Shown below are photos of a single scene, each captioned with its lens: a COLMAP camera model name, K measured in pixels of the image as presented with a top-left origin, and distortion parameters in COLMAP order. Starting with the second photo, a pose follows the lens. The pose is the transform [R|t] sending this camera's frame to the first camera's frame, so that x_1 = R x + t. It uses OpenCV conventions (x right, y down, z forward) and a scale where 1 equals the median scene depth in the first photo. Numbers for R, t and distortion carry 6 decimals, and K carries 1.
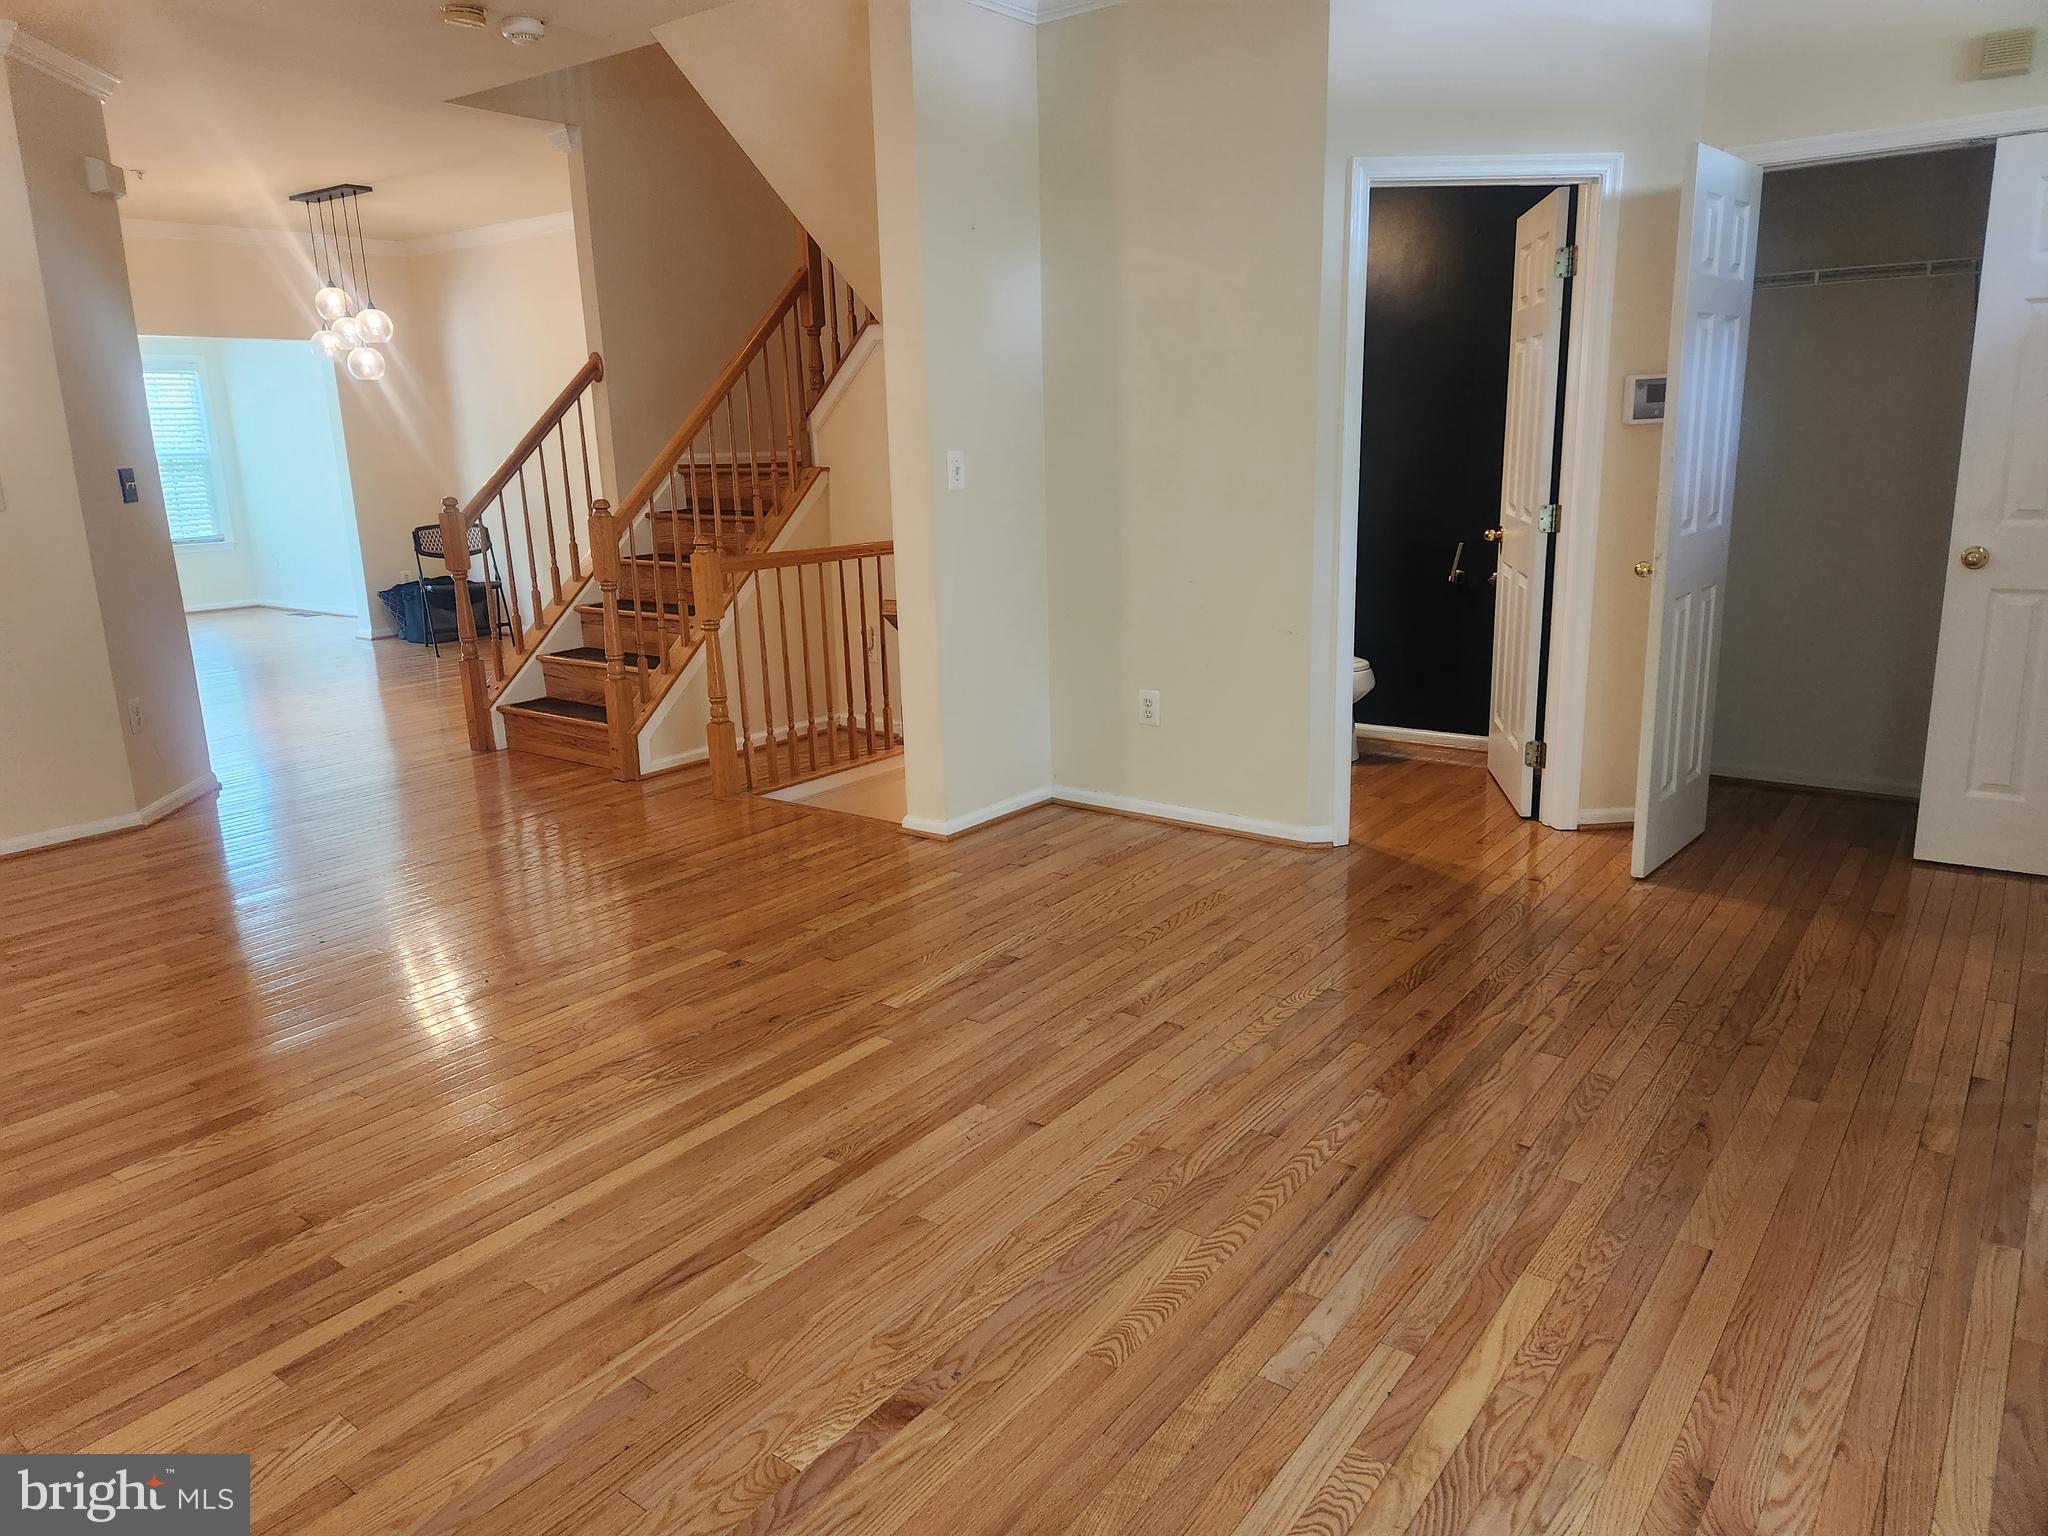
lens RADIAL K [[1378.0, 0, 1024.0], [0, 1378.0, 768.0], [0, 0, 1]] dist [0.051508, 0.000289]
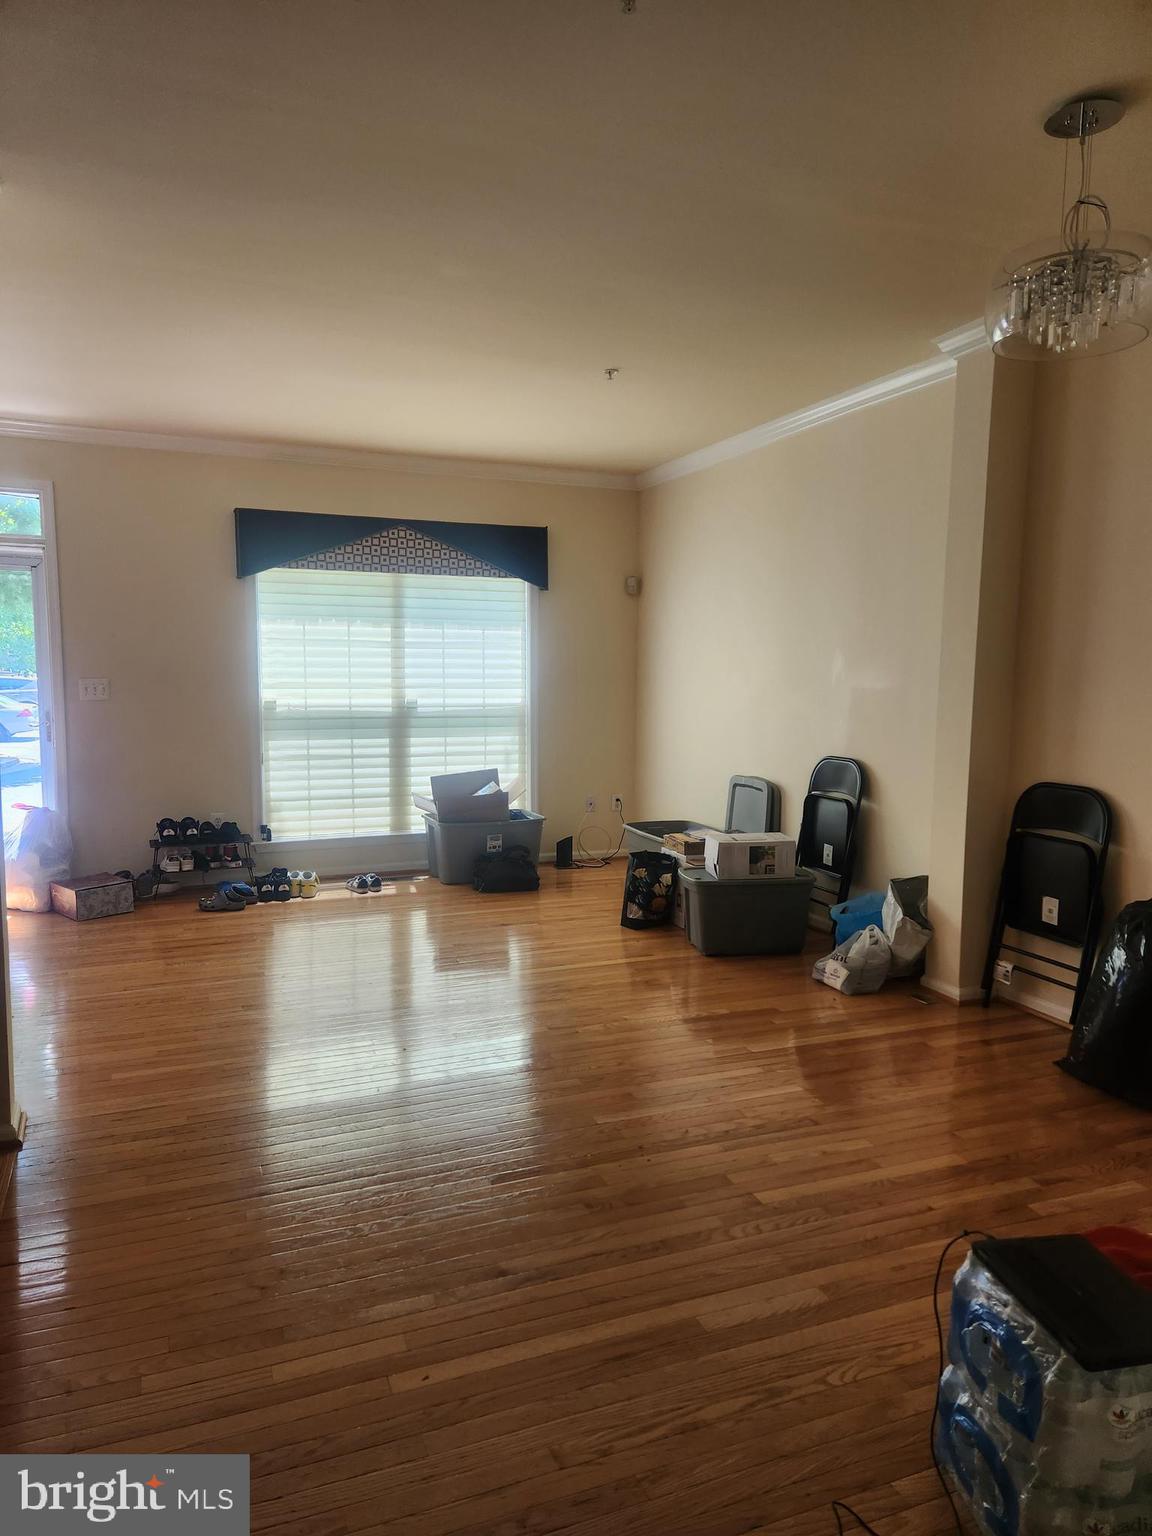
lens RADIAL K [[1033.5, 0, 574.0], [0, 1033.5, 772.7], [0, 0, 1]] dist [0.051508, 0.000289]
pose [[-0.858224, -0.026509, 0.512590, -1.150799], [0.137631, 0.950208, 0.279574, -0.483256], [-0.494478, 0.310486, -0.811844, 2.063023]]
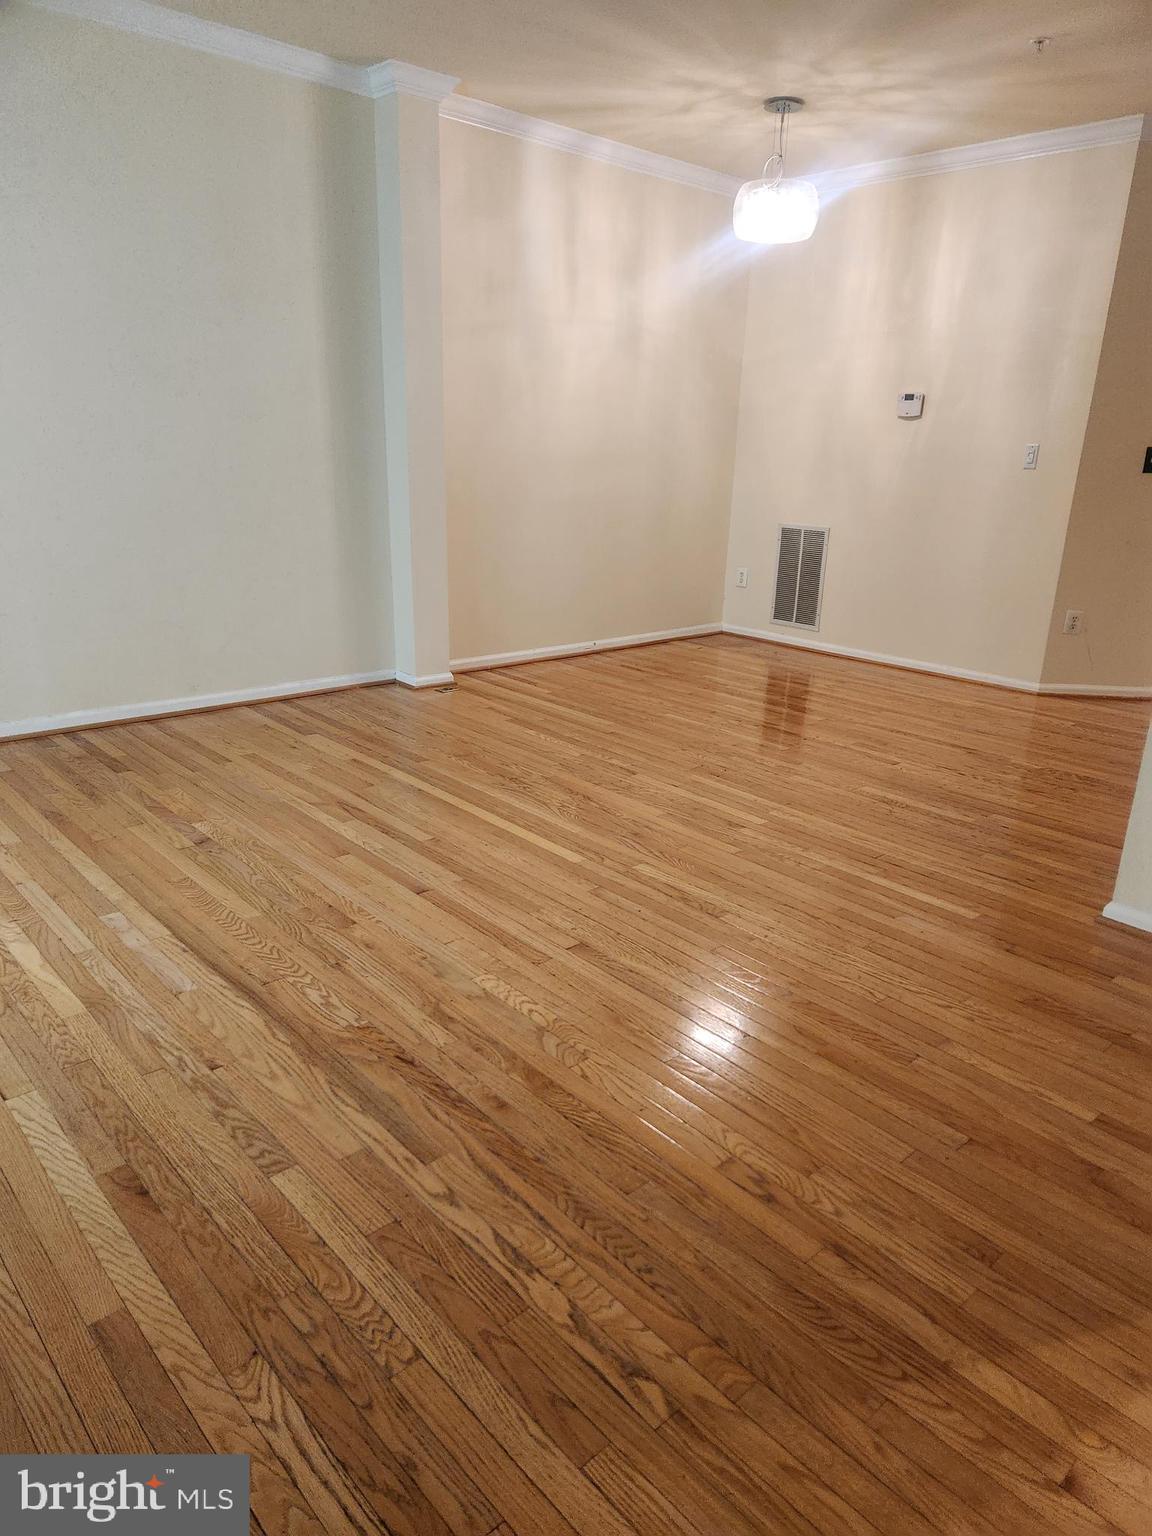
lens RADIAL K [[1018.0, 0, 615.9], [0, 1018.0, 773.4], [0, 0, 1]] dist [0.057198, -0.002344]
pose [[-0.168945, 0.333265, -0.927573, 0.881623], [-0.261355, 0.892265, 0.368181, -0.295140], [0.950343, 0.304628, -0.063644, 1.133957]]
